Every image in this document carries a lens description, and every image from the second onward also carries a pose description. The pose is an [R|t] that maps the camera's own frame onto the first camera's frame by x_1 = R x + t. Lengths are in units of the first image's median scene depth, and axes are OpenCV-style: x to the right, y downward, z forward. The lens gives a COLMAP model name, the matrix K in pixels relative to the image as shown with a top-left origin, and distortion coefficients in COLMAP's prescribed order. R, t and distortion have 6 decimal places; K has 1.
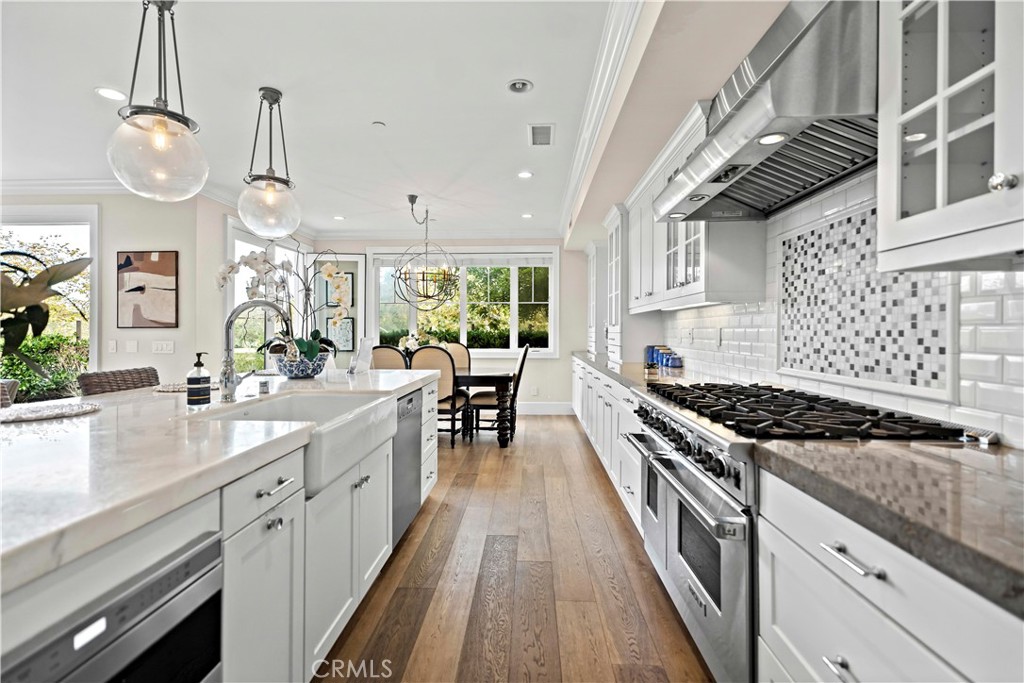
lens RADIAL K [[468.2, 0, 509.8], [0, 468.2, 333.0], [0, 0, 1]] dist [0.001305, 0.000222]
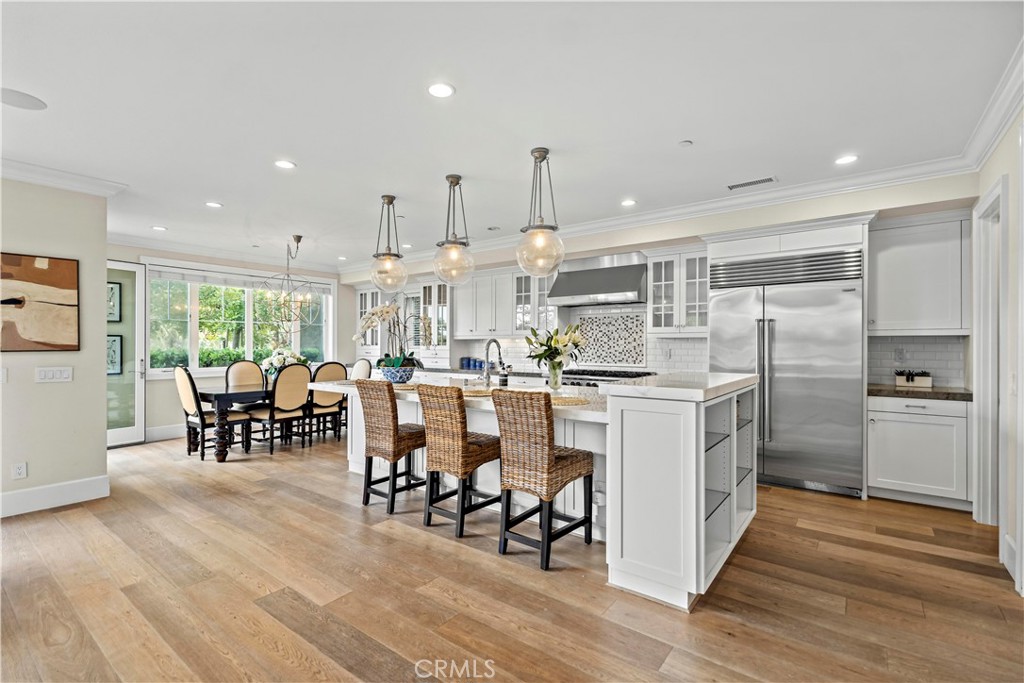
lens RADIAL K [[463.1, 0, 512.0], [0, 463.1, 341.5], [0, 0, 1]] dist [0.001074, 0.000083]
pose [[0.573611, 0.002615, 0.819124, -0.908891], [0.004310, 0.999971, -0.006210, -0.018153], [-0.819117, 0.007092, 0.573583, -0.120553]]
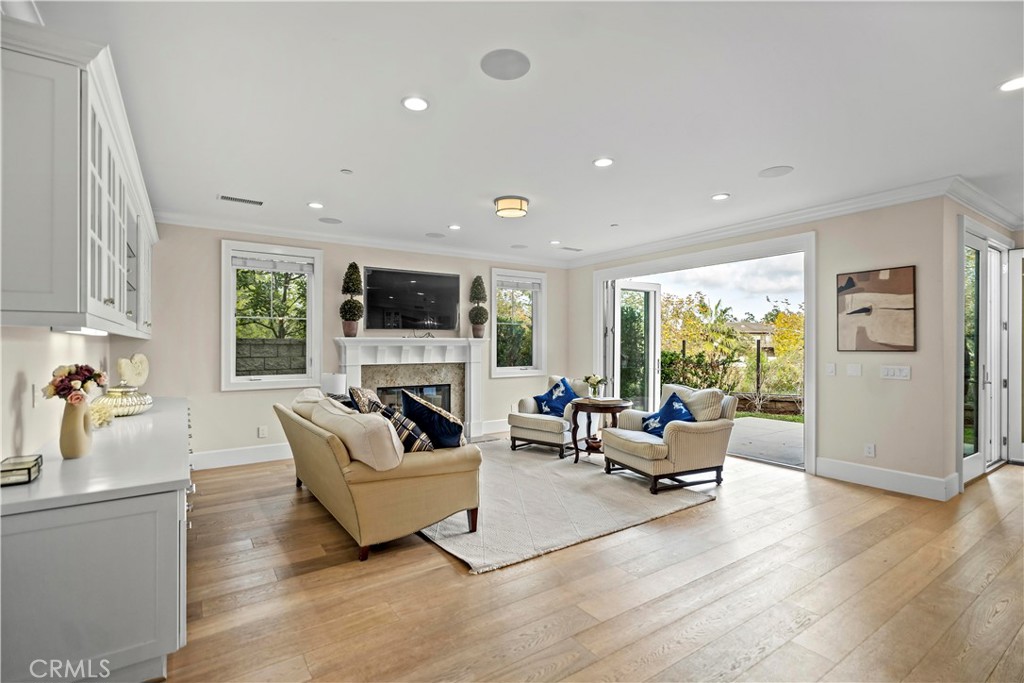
lens RADIAL K [[475.5, 0, 512.0], [0, 475.5, 341.5], [0, 0, 1]] dist [0.000058, 0.000141]
pose [[0.599675, -0.008035, -0.800204, -0.427417], [-0.001739, 0.999934, -0.011344, -0.017442], [0.800242, 0.008194, 0.599621, -0.152571]]
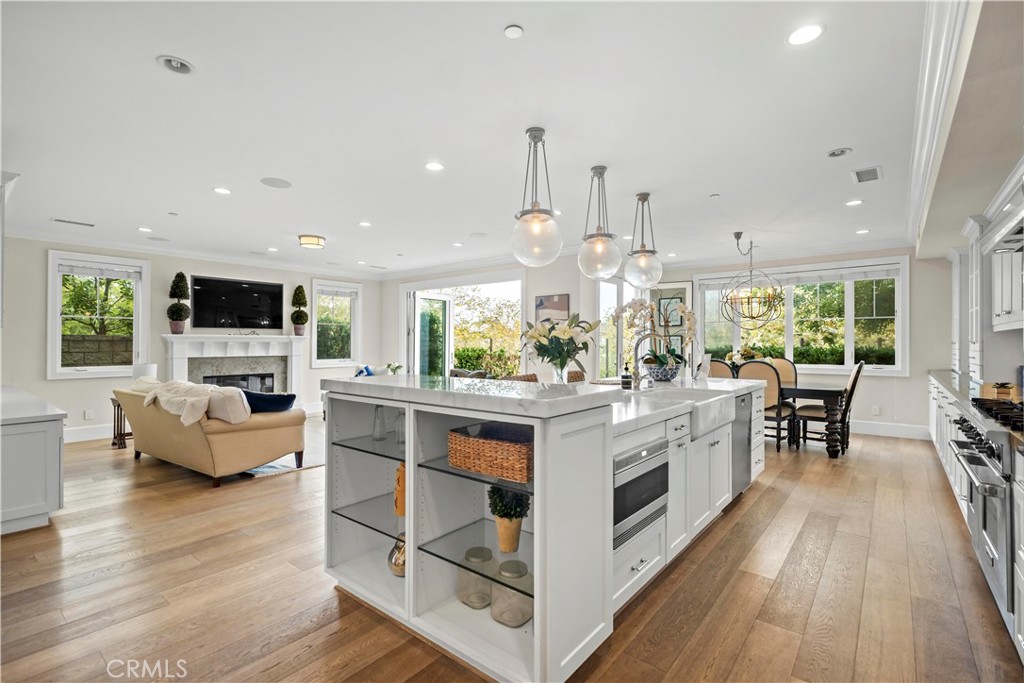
lens RADIAL K [[465.9, 0, 514.9], [0, 465.9, 339.2], [0, 0, 1]] dist [0.002655, -0.000596]
pose [[0.805117, -0.006333, -0.593082, 0.035801], [-0.002140, 0.999905, -0.013583, -0.009294], [0.593112, 0.012205, 0.805028, -0.292602]]
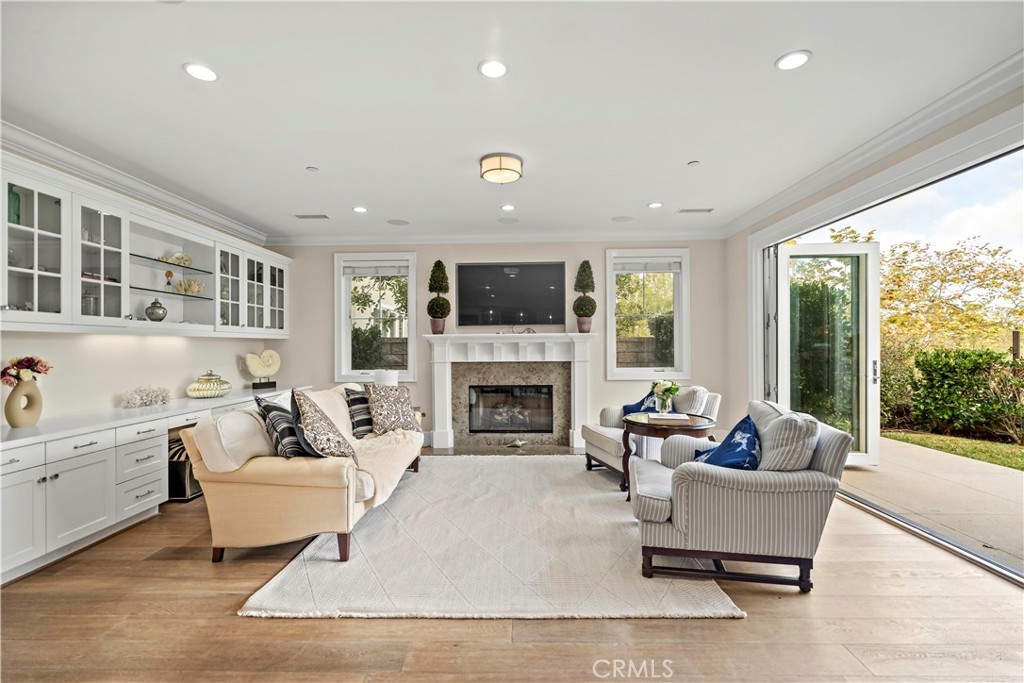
lens RADIAL K [[463.1, 0, 512.0], [0, 463.1, 341.5], [0, 0, 1]] dist [0.001074, 0.000083]
pose [[0.022393, -0.009833, -0.999701, -0.444541], [0.002360, 0.999949, -0.009783, -0.010567], [0.999746, -0.002140, 0.022415, 0.413634]]
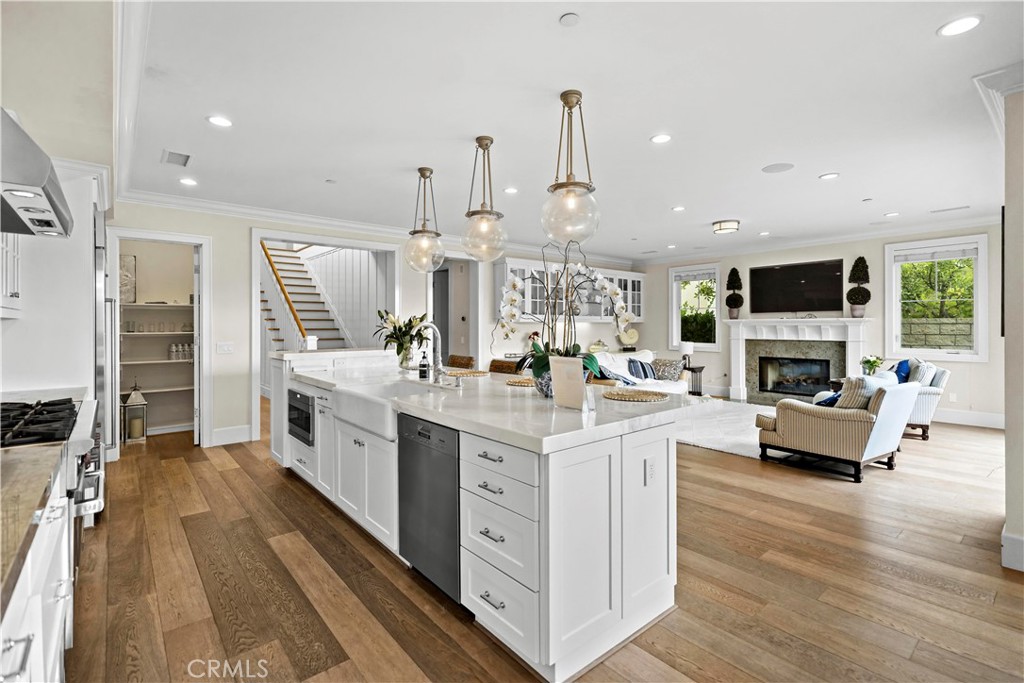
lens RADIAL K [[467.3, 0, 511.1], [0, 467.3, 323.1], [0, 0, 1]] dist [0.002681, 0.000246]
pose [[-0.735233, -0.000168, -0.677815, 0.137222], [-0.000588, 1.000000, 0.000391, -0.027779], [0.677815, 0.000686, -0.735233, 0.966869]]
